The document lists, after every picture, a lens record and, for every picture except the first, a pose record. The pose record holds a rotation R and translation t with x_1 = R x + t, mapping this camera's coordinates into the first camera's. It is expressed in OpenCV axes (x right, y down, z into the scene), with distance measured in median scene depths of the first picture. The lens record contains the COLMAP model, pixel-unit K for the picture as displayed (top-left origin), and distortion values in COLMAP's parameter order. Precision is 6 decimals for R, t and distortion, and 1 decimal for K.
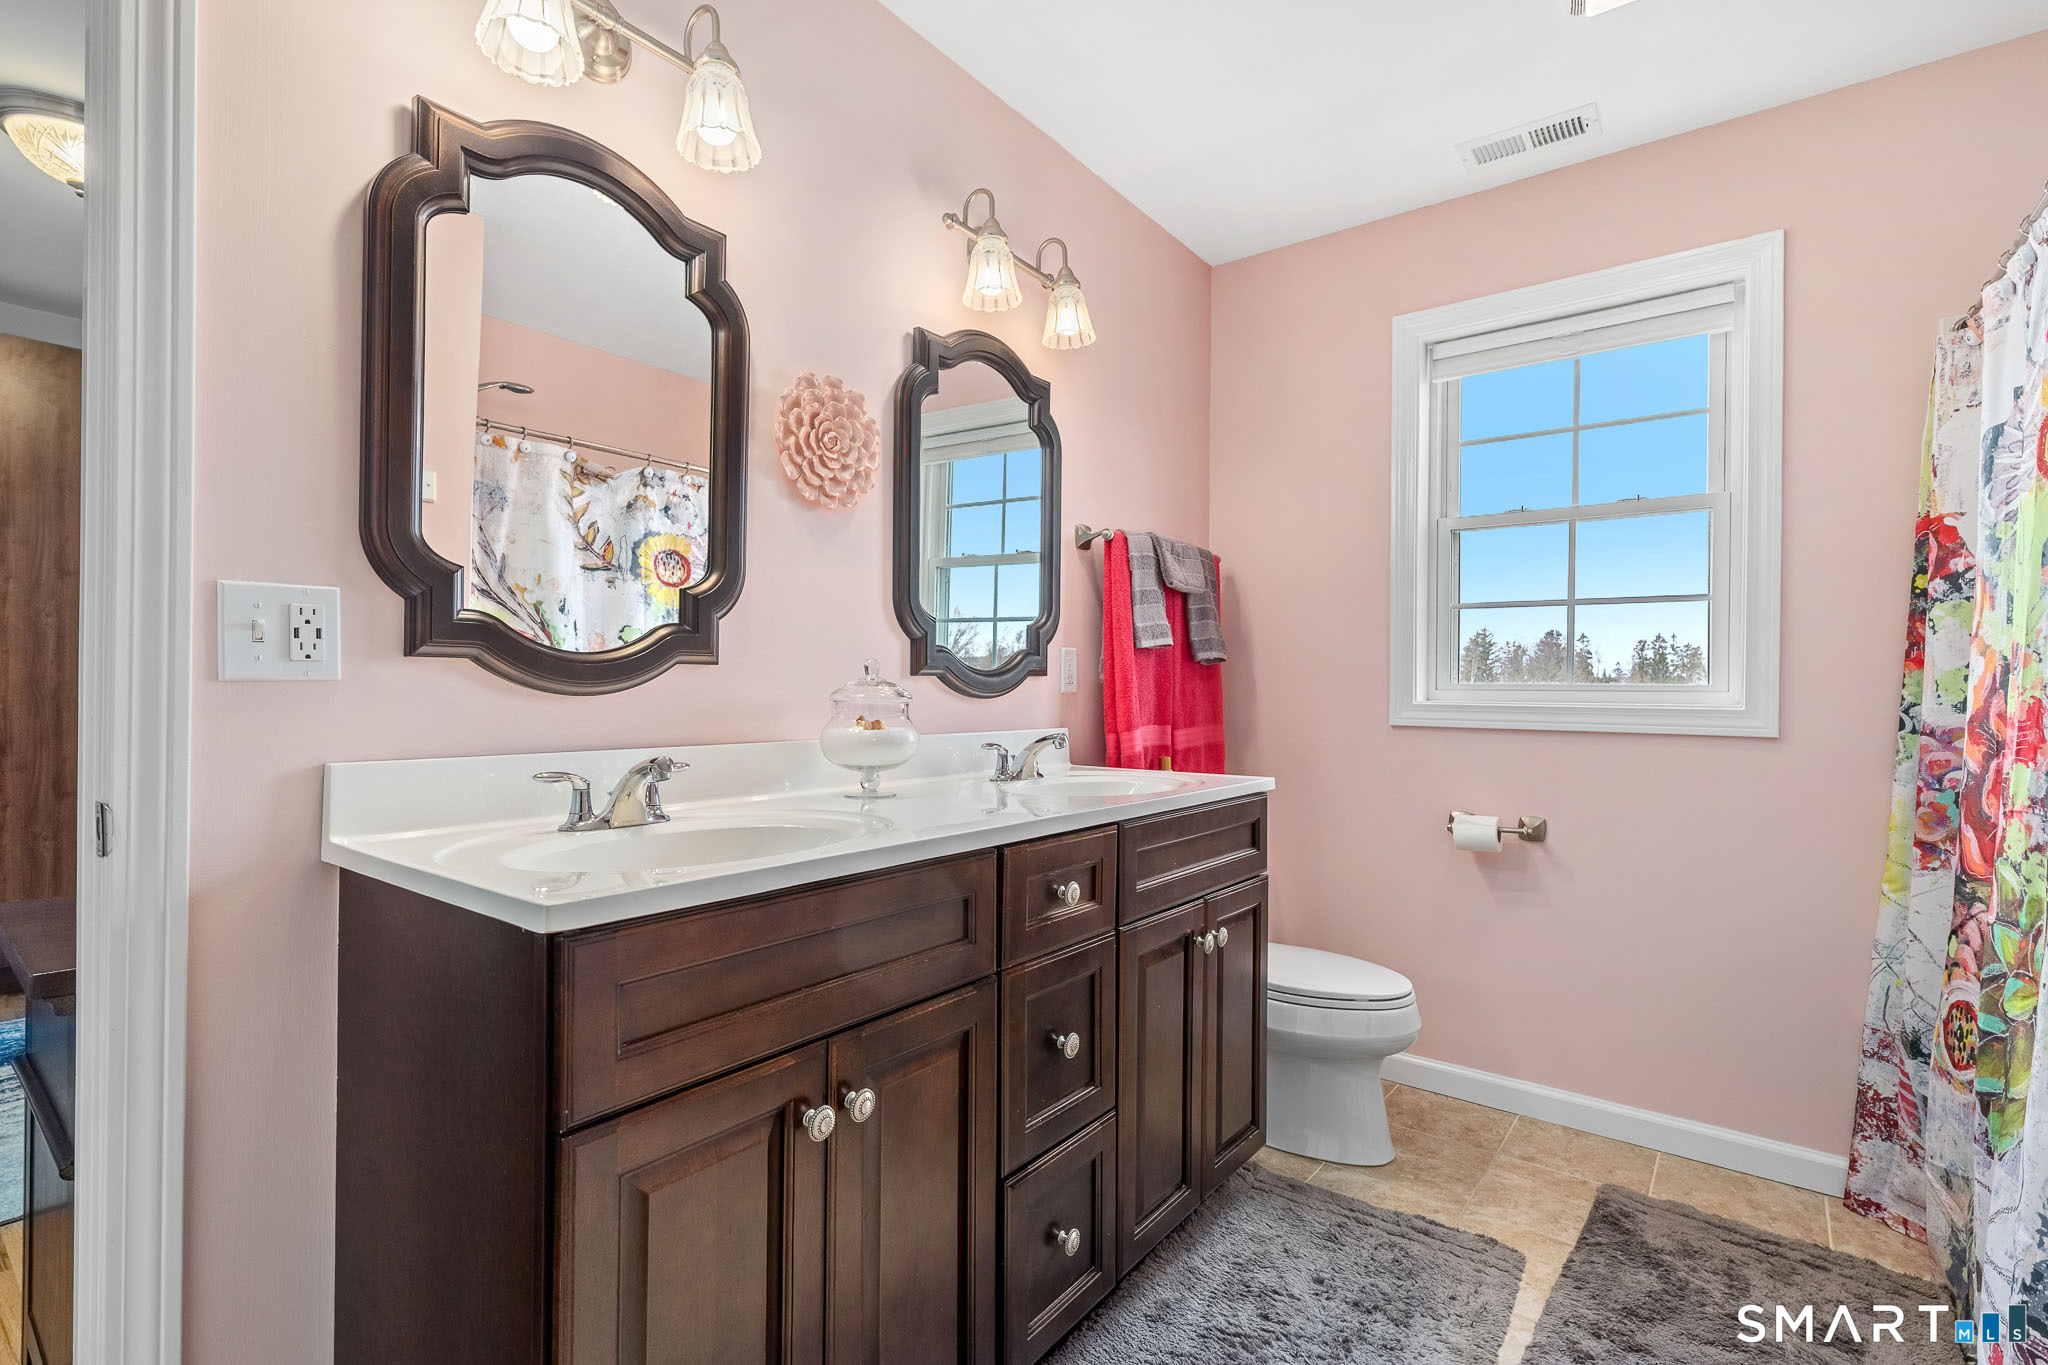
lens RADIAL K [[967.8, 0, 1024.0], [0, 967.8, 682.5], [0, 0, 1]] dist [-0.016632, -0.000009]
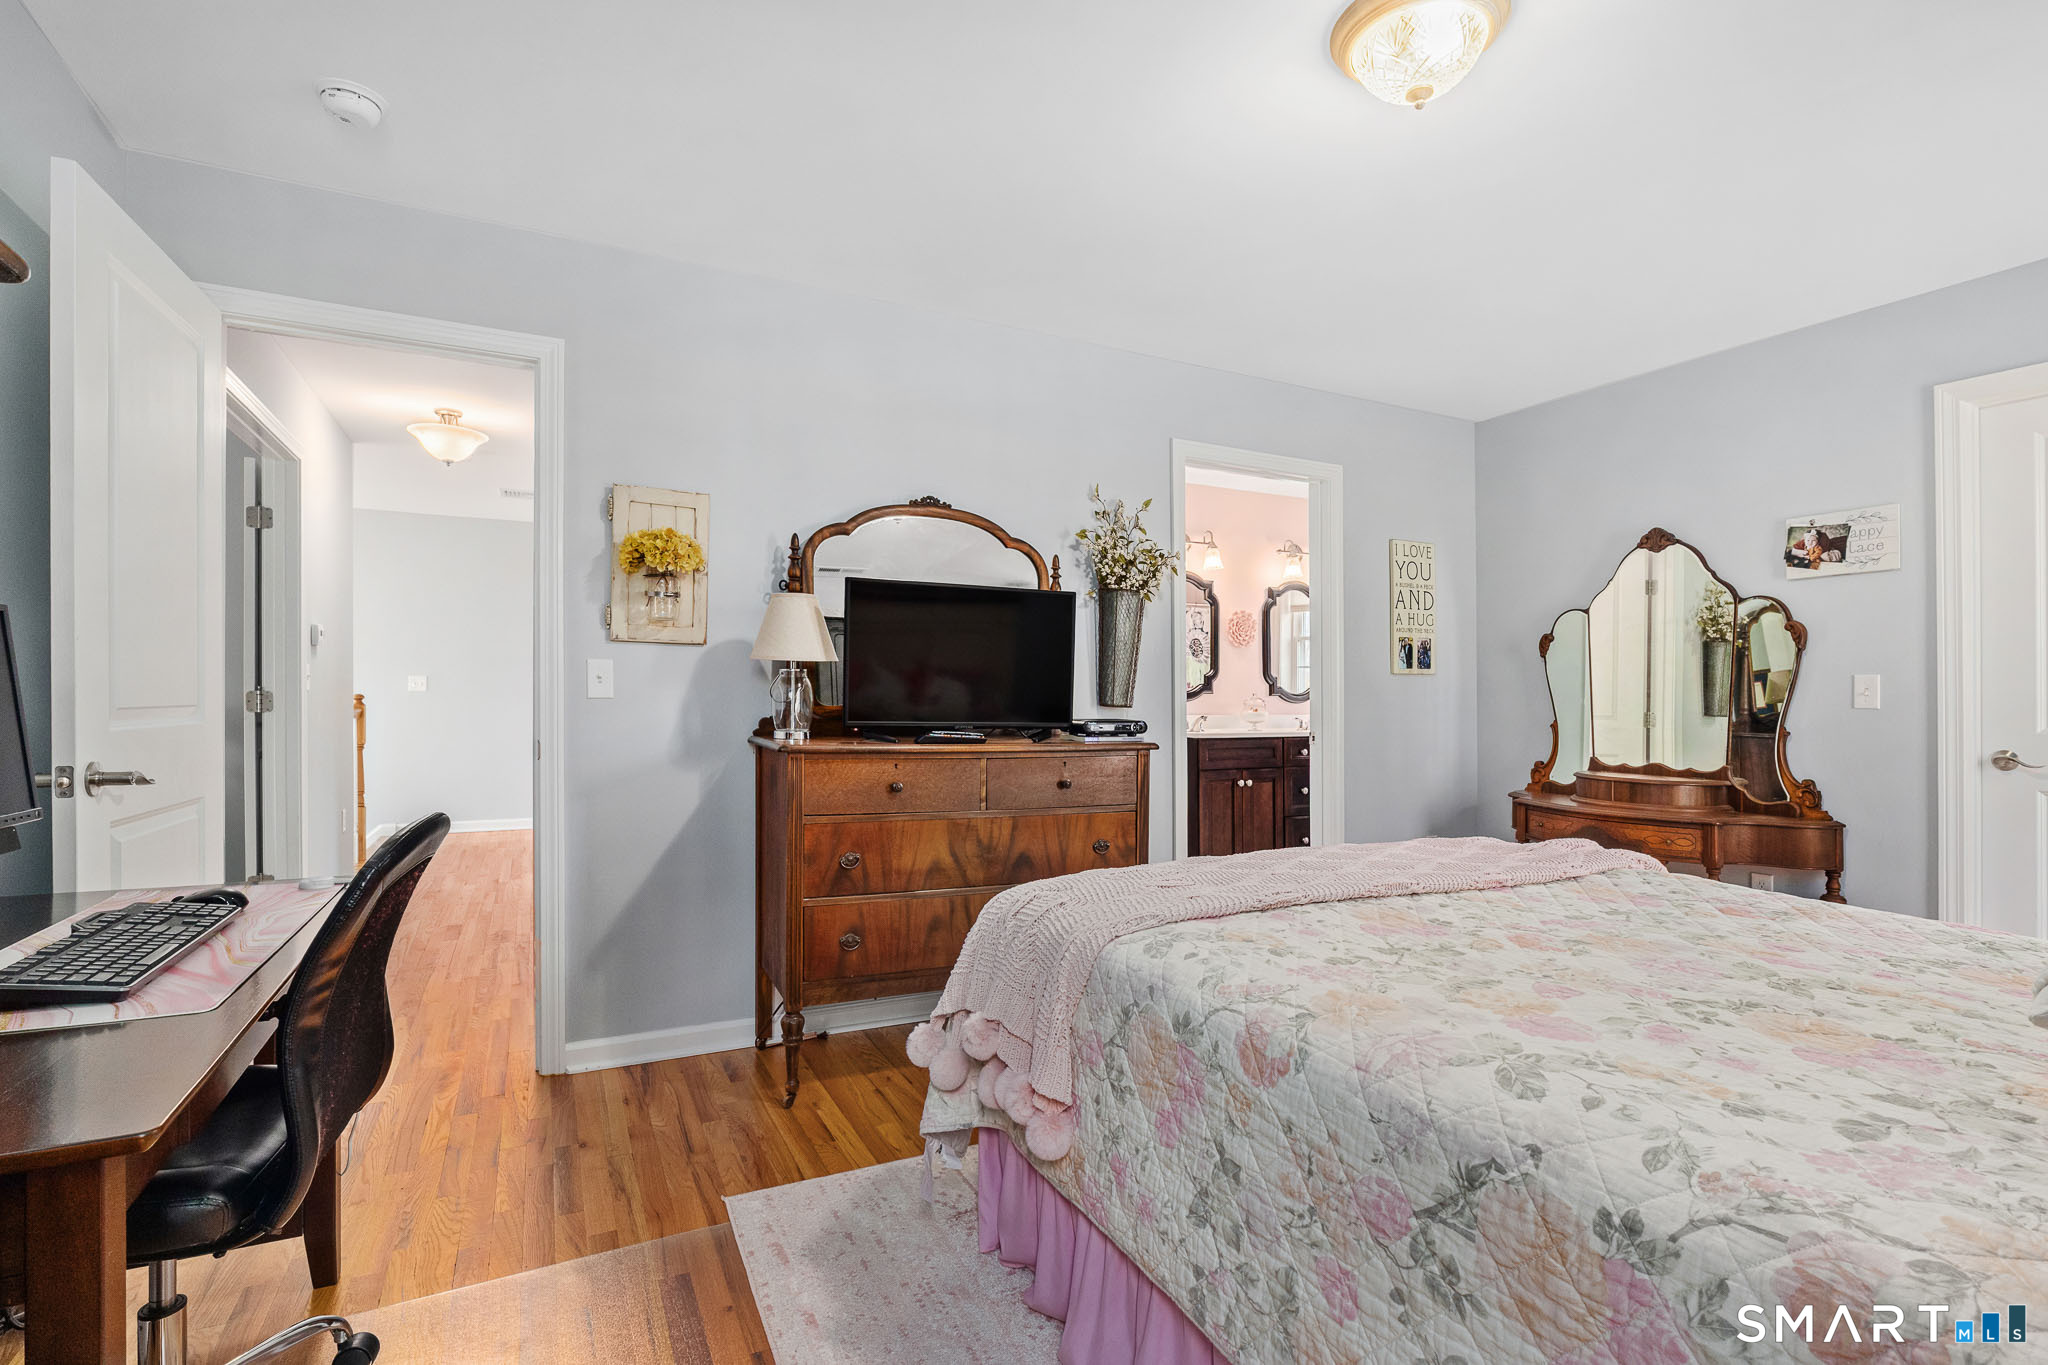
lens RADIAL K [[967.8, 0, 1024.0], [0, 967.8, 682.5], [0, 0, 1]] dist [-0.016632, -0.000009]
pose [[0.908012, -0.019207, -0.418503, 0.566246], [0.010879, 0.999693, -0.022276, 0.011886], [0.418802, 0.015674, 0.907942, -2.609156]]
